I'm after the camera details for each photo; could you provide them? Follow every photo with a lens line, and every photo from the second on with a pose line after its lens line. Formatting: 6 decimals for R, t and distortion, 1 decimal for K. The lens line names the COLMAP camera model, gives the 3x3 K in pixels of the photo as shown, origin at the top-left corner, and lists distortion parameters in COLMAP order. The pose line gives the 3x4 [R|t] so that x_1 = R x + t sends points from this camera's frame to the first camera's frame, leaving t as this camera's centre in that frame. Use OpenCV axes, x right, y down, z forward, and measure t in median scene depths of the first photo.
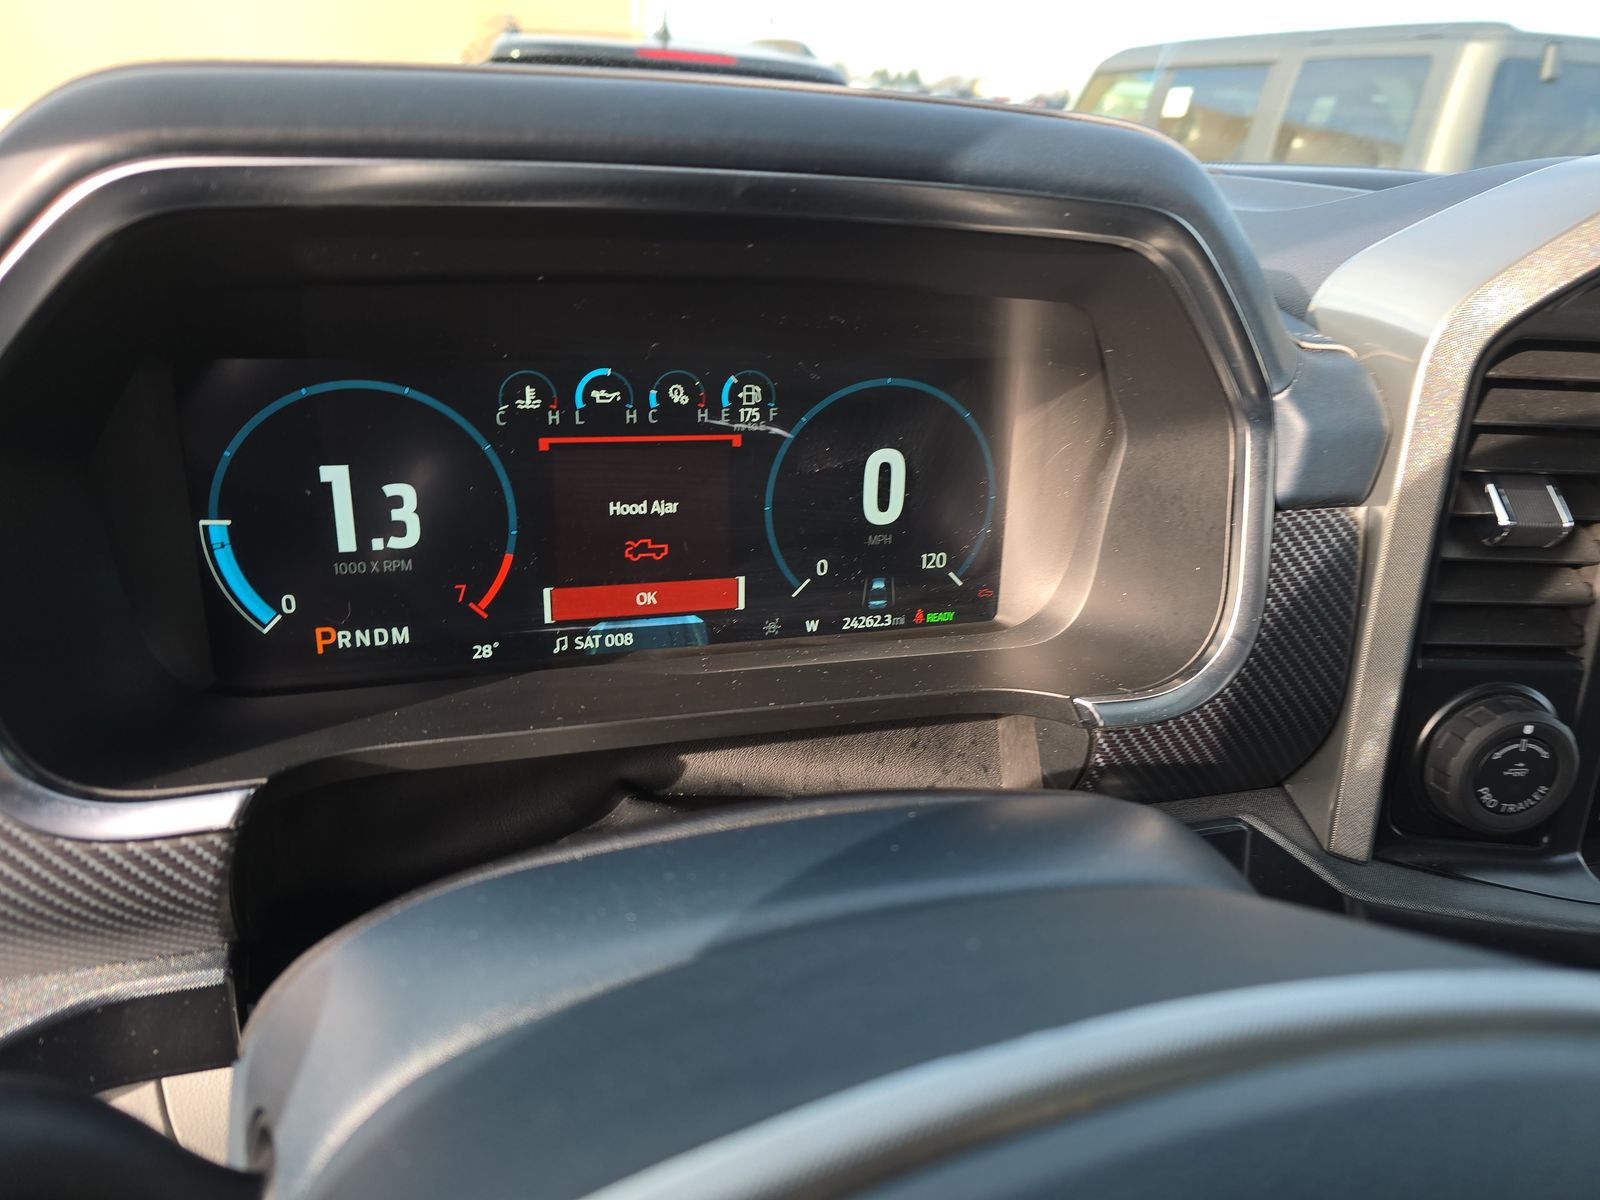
lens RADIAL K [[1071.5, 0, 809.0], [0, 1071.5, 593.6], [0, 0, 1]] dist [0.068067, -0.071954]
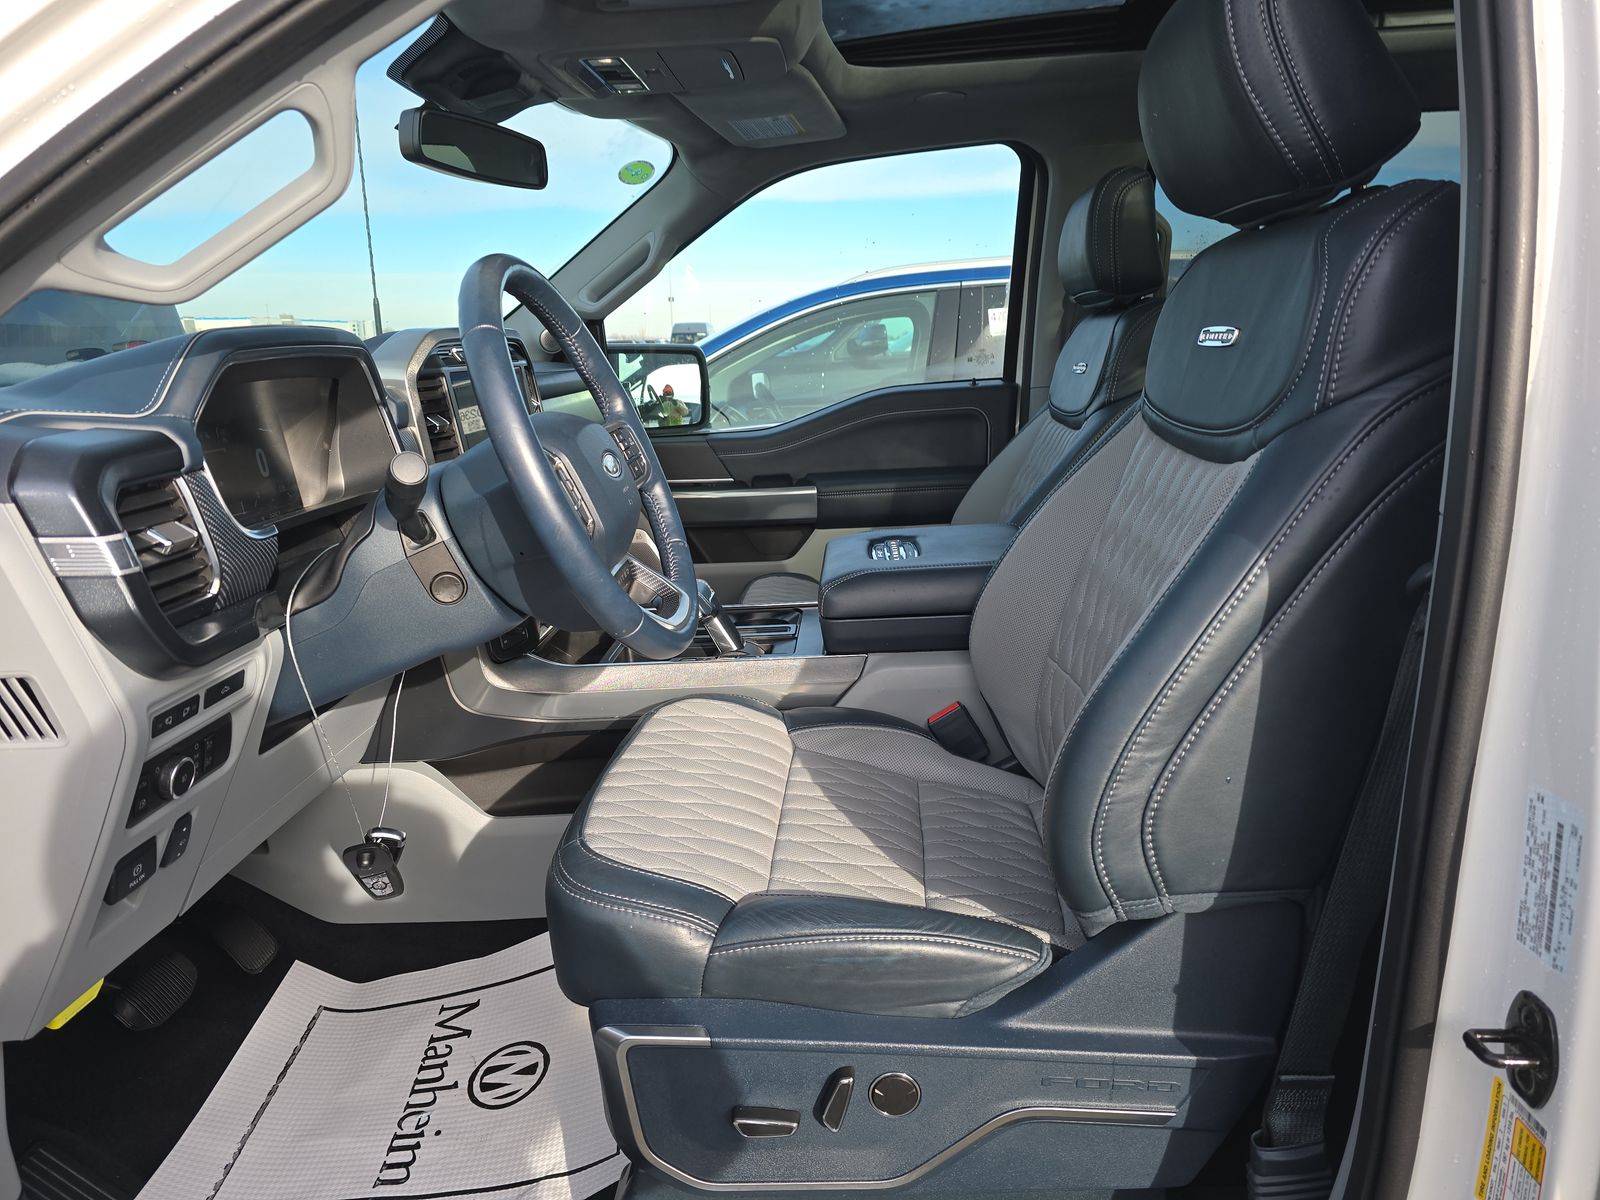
lens RADIAL K [[1091.0, 0, 802.4], [0, 1091.0, 632.3], [0, 0, 1]] dist [0.063857, -0.080963]
pose [[0.315341, -0.306996, 0.897949, -2.108985], [0.430304, 0.889617, 0.153034, 0.431409], [-0.845812, 0.338134, 0.412635, -1.121050]]
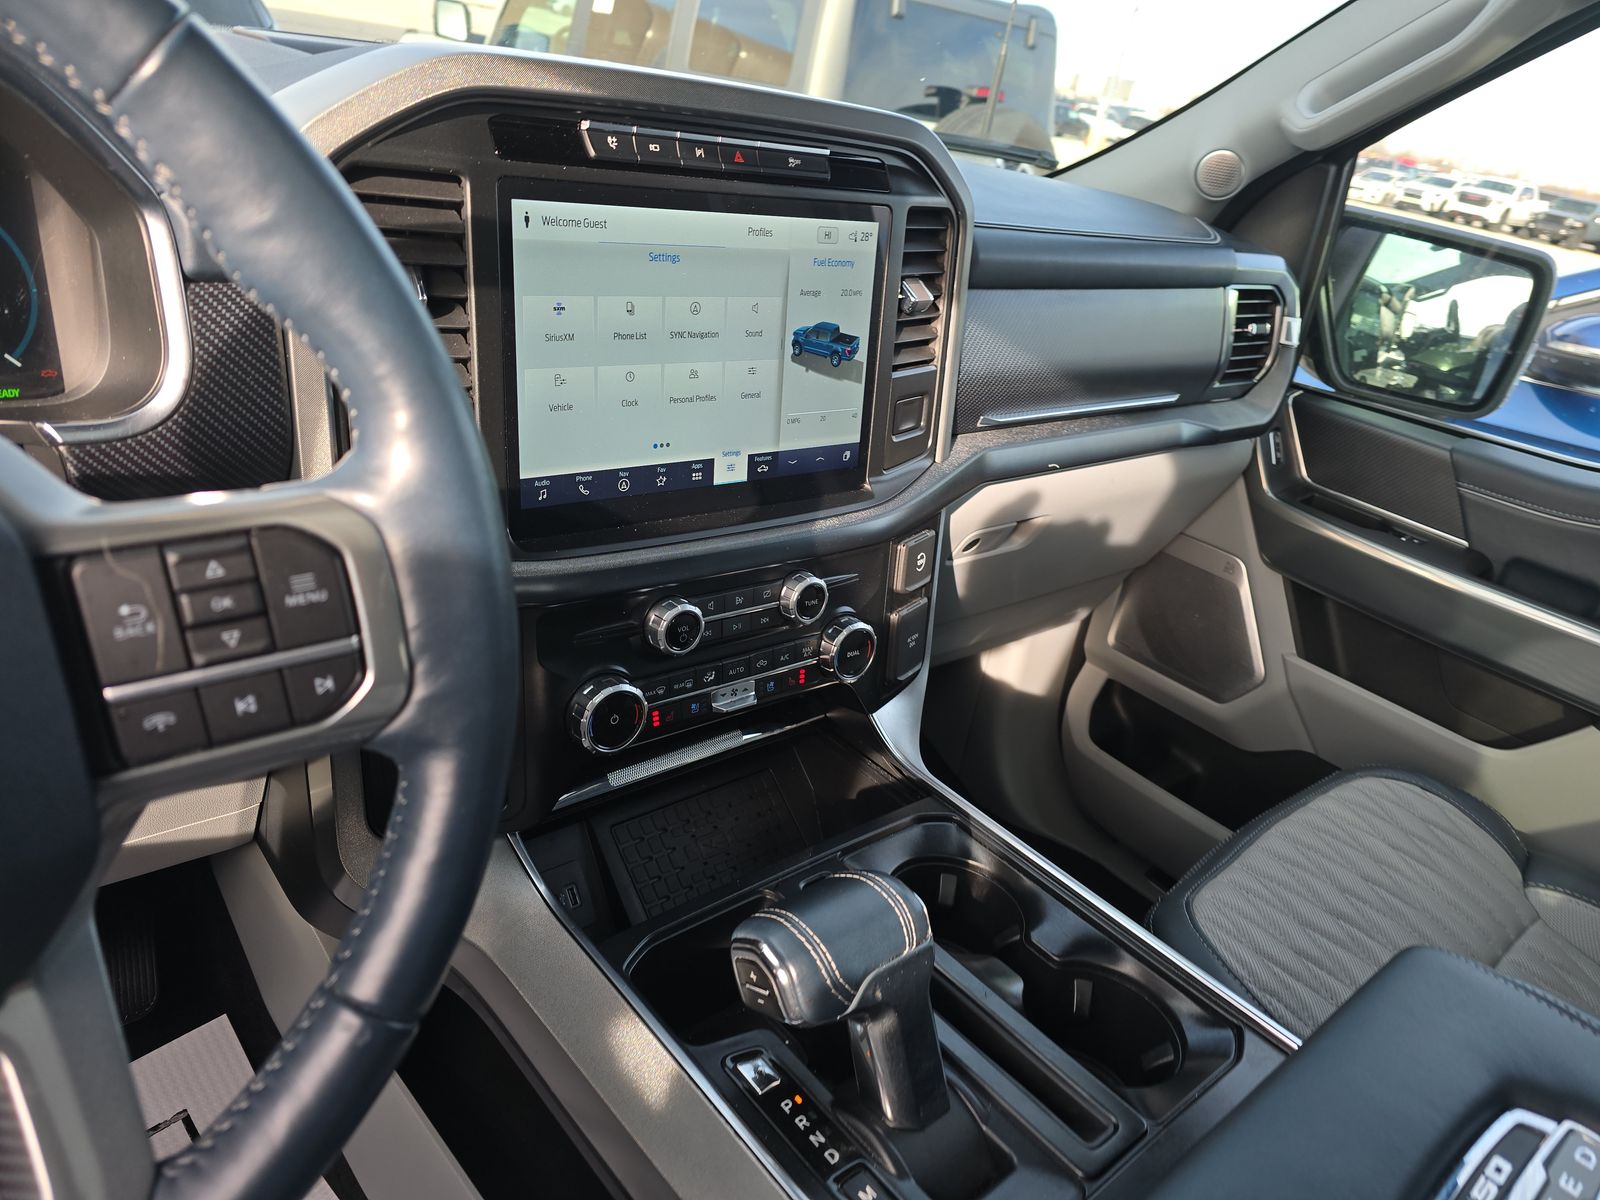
lens RADIAL K [[1071.5, 0, 809.0], [0, 1071.5, 593.6], [0, 0, 1]] dist [0.068067, -0.071954]
pose [[0.905656, -0.097736, 0.412595, 0.439126], [0.061652, 0.993084, 0.099916, 0.189264], [-0.419507, -0.065052, 0.905418, -0.519040]]
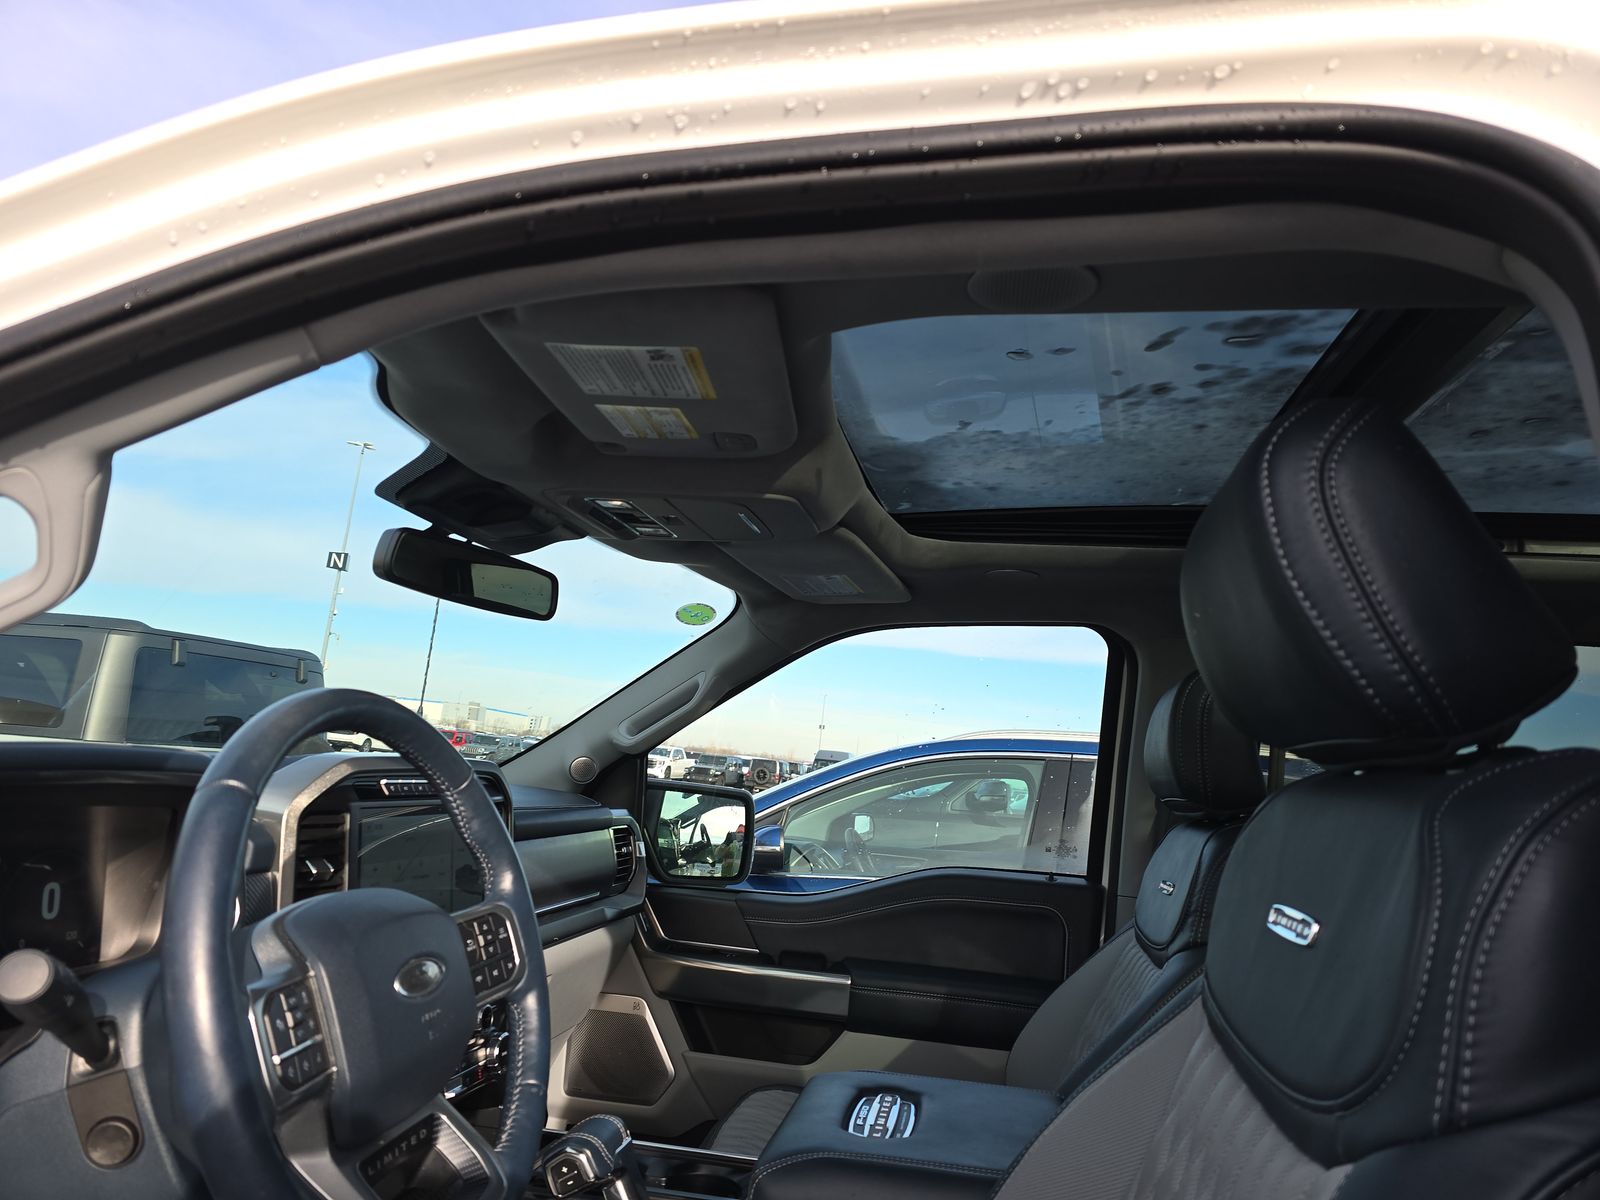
lens RADIAL K [[1071.5, 0, 809.0], [0, 1071.5, 593.6], [0, 0, 1]] dist [0.068067, -0.071954]
pose [[0.443593, 0.125919, 0.887338, -1.253279], [0.302792, 0.910807, -0.280620, 0.405718], [-0.843529, 0.393160, 0.365901, -1.290596]]
